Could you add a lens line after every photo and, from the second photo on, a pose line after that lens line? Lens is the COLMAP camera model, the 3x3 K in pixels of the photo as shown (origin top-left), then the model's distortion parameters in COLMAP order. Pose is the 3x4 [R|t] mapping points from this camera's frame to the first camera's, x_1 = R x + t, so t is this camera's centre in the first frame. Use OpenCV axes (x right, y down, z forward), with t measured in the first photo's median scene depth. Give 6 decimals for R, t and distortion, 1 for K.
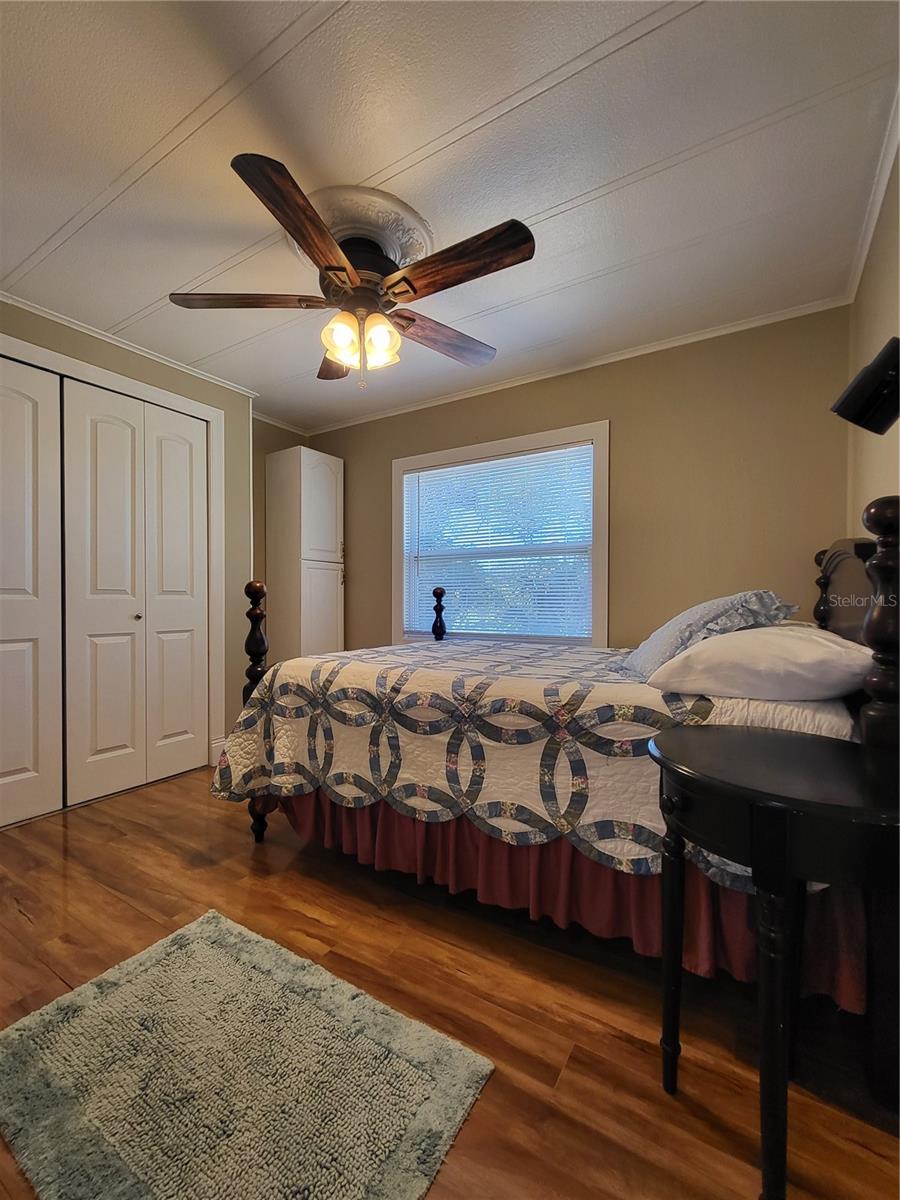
lens RADIAL K [[502.6, 0, 450.8], [0, 502.6, 599.8], [0, 0, 1]] dist [-0.001524, -0.000123]
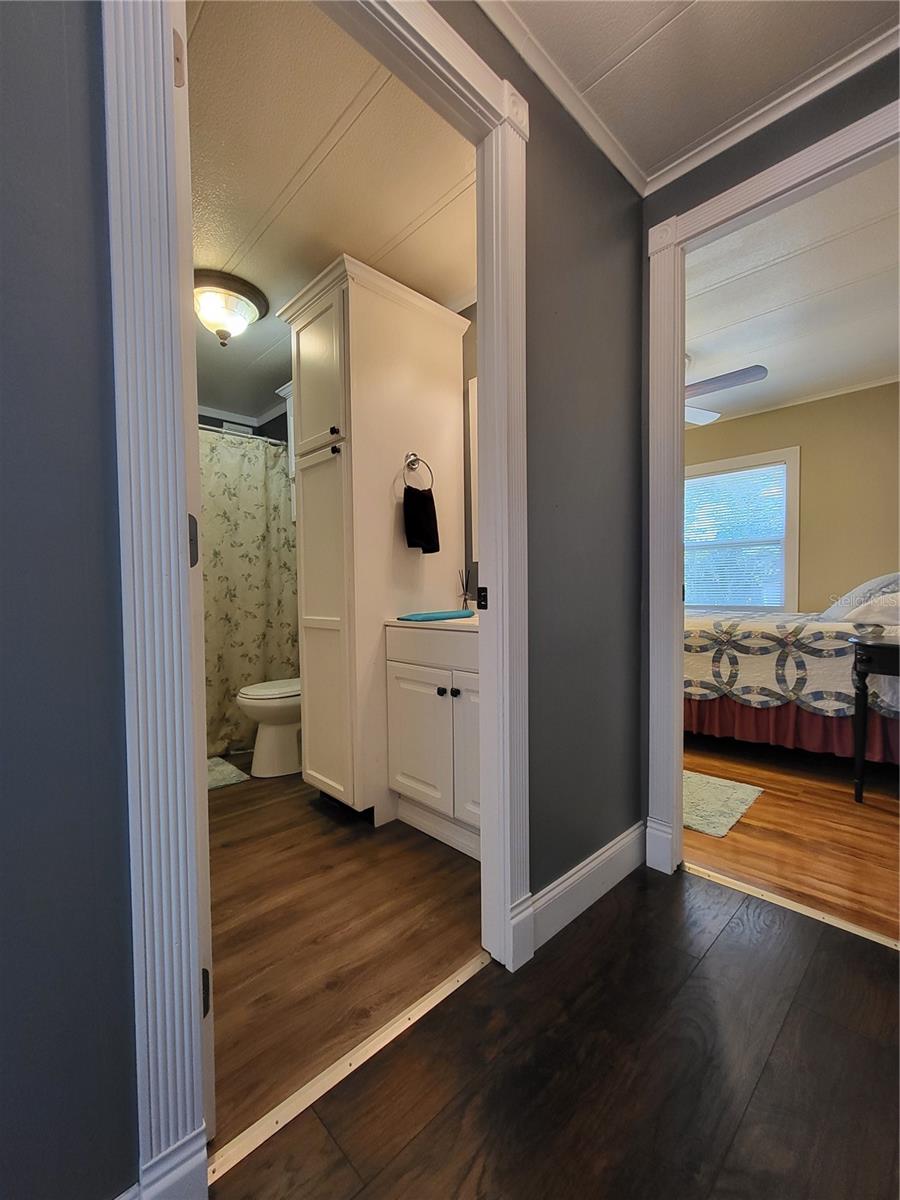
lens RADIAL K [[502.6, 0, 451.2], [0, 502.6, 598.0], [0, 0, 1]] dist [-0.001524, -0.000123]
pose [[0.969970, -0.004304, -0.243188, -0.524183], [0.009248, 0.999773, 0.019194, 0.033635], [0.243050, -0.020867, 0.969789, -1.070739]]
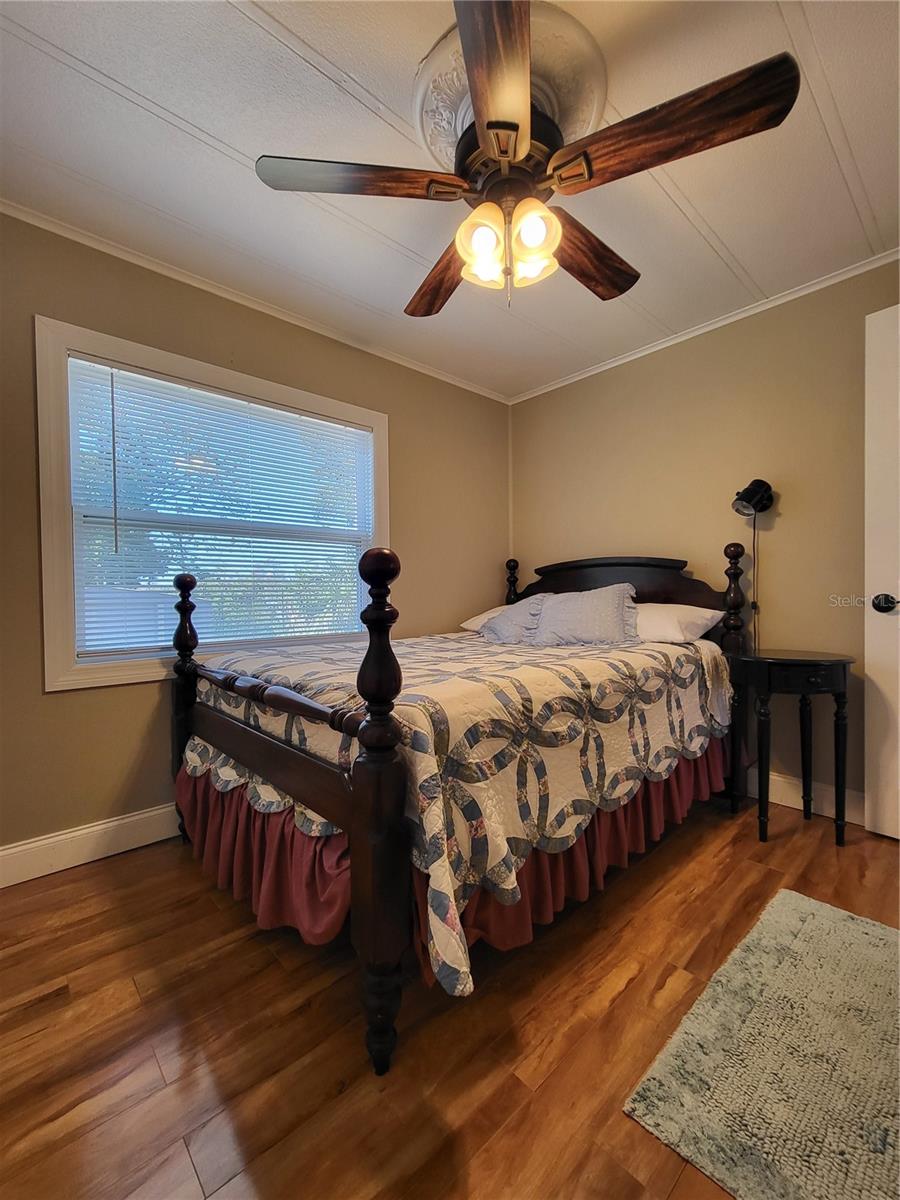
lens RADIAL K [[502.6, 0, 453.7], [0, 502.6, 601.0], [0, 0, 1]] dist [-0.001524, -0.000123]
pose [[0.265262, -0.015480, 0.964052, -1.240801], [0.012715, 0.999840, 0.012557, 0.013246], [-0.964093, 0.008927, 0.265416, 1.174585]]
